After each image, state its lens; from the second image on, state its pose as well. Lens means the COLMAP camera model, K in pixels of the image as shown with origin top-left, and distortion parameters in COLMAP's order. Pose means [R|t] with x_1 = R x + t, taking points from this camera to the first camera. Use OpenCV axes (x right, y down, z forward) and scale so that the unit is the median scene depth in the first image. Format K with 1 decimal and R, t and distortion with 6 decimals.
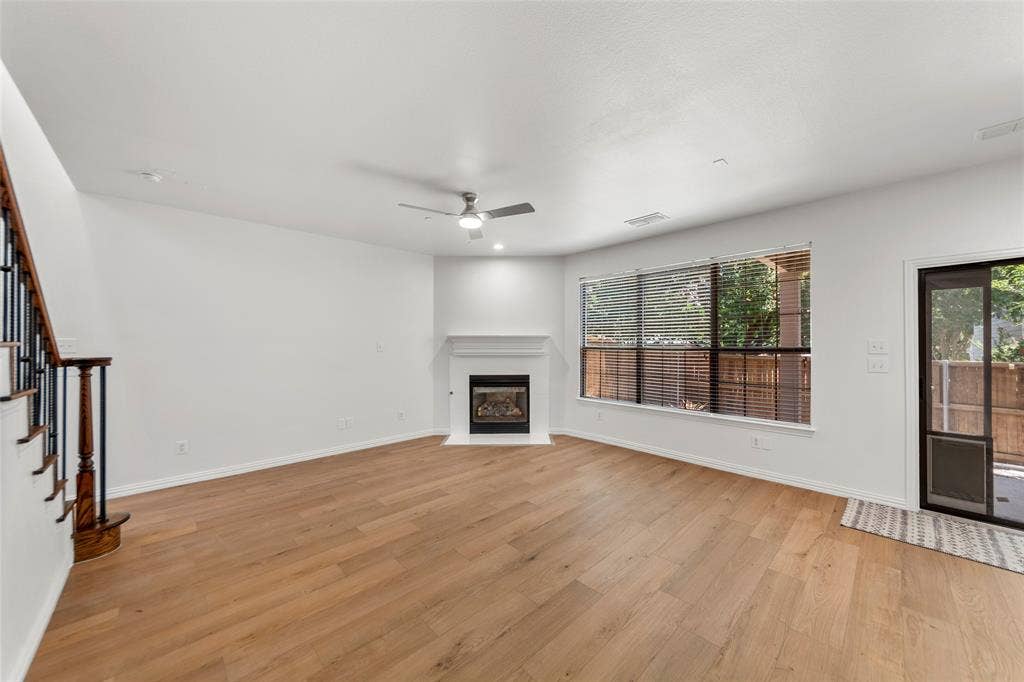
lens RADIAL K [[366.4, 0, 518.2], [0, 366.4, 342.3], [0, 0, 1]] dist [-0.003343, 0.000798]
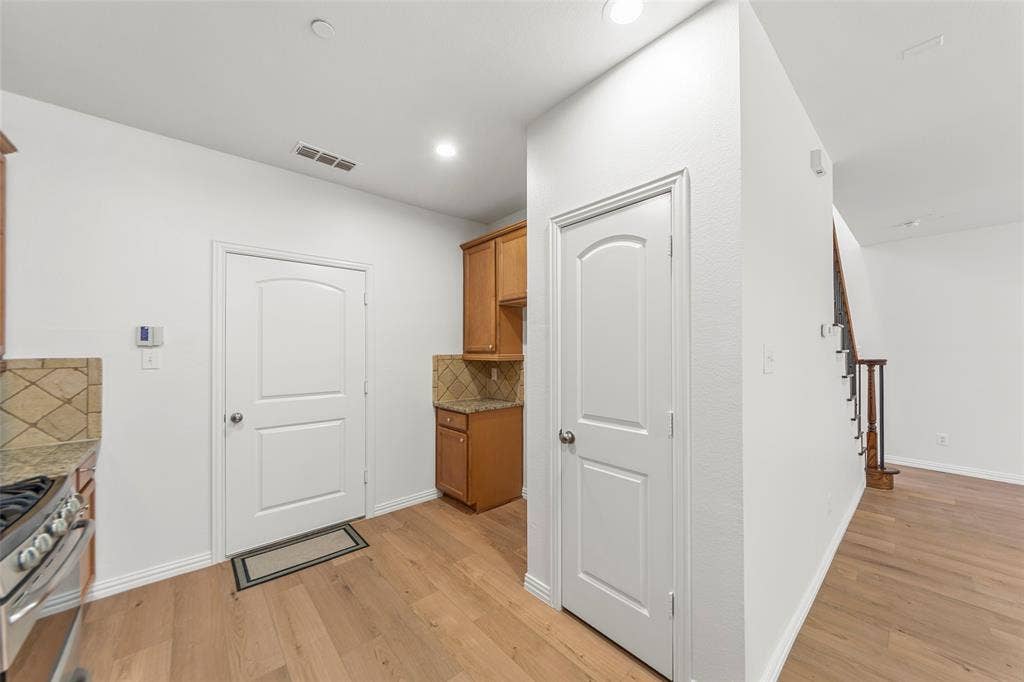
lens RADIAL K [[366.4, 0, 520.5], [0, 366.4, 348.5], [0, 0, 1]] dist [-0.003343, 0.000798]
pose [[-0.041625, -0.003705, -0.999126, 0.370040], [0.008050, 0.999959, -0.004043, -0.008055], [0.999101, -0.008211, -0.041594, -0.363289]]
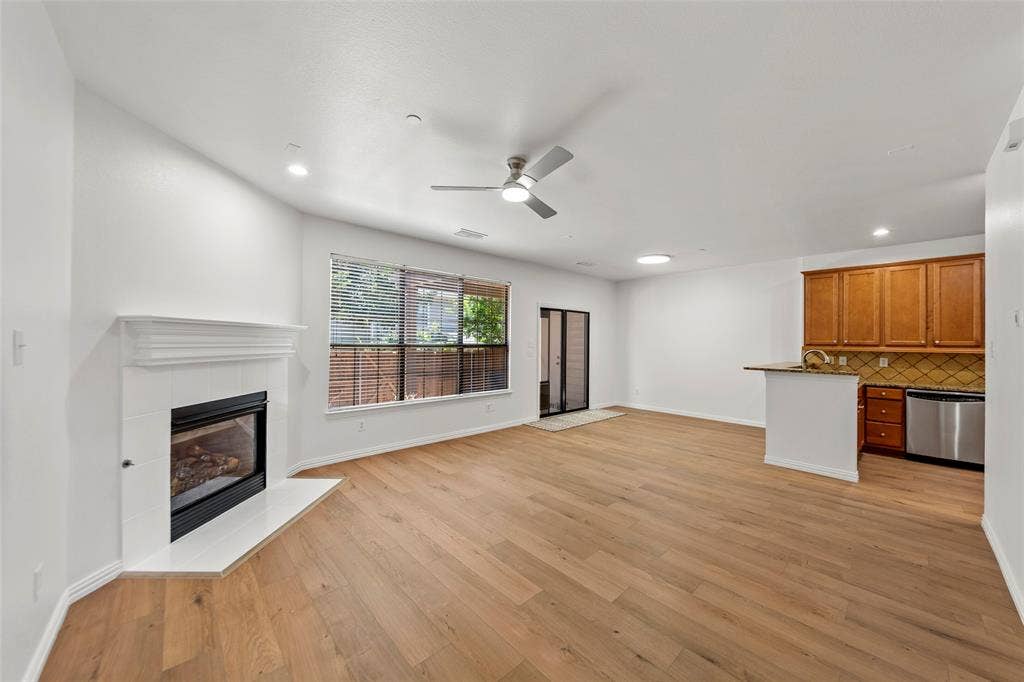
lens RADIAL K [[366.4, 0, 517.4], [0, 366.4, 339.8], [0, 0, 1]] dist [-0.003343, 0.000798]
pose [[0.022236, 0.007020, 0.999728, -1.426792], [-0.013471, 0.999887, -0.006722, 0.009337], [-0.999662, -0.013318, 0.022328, 1.451602]]
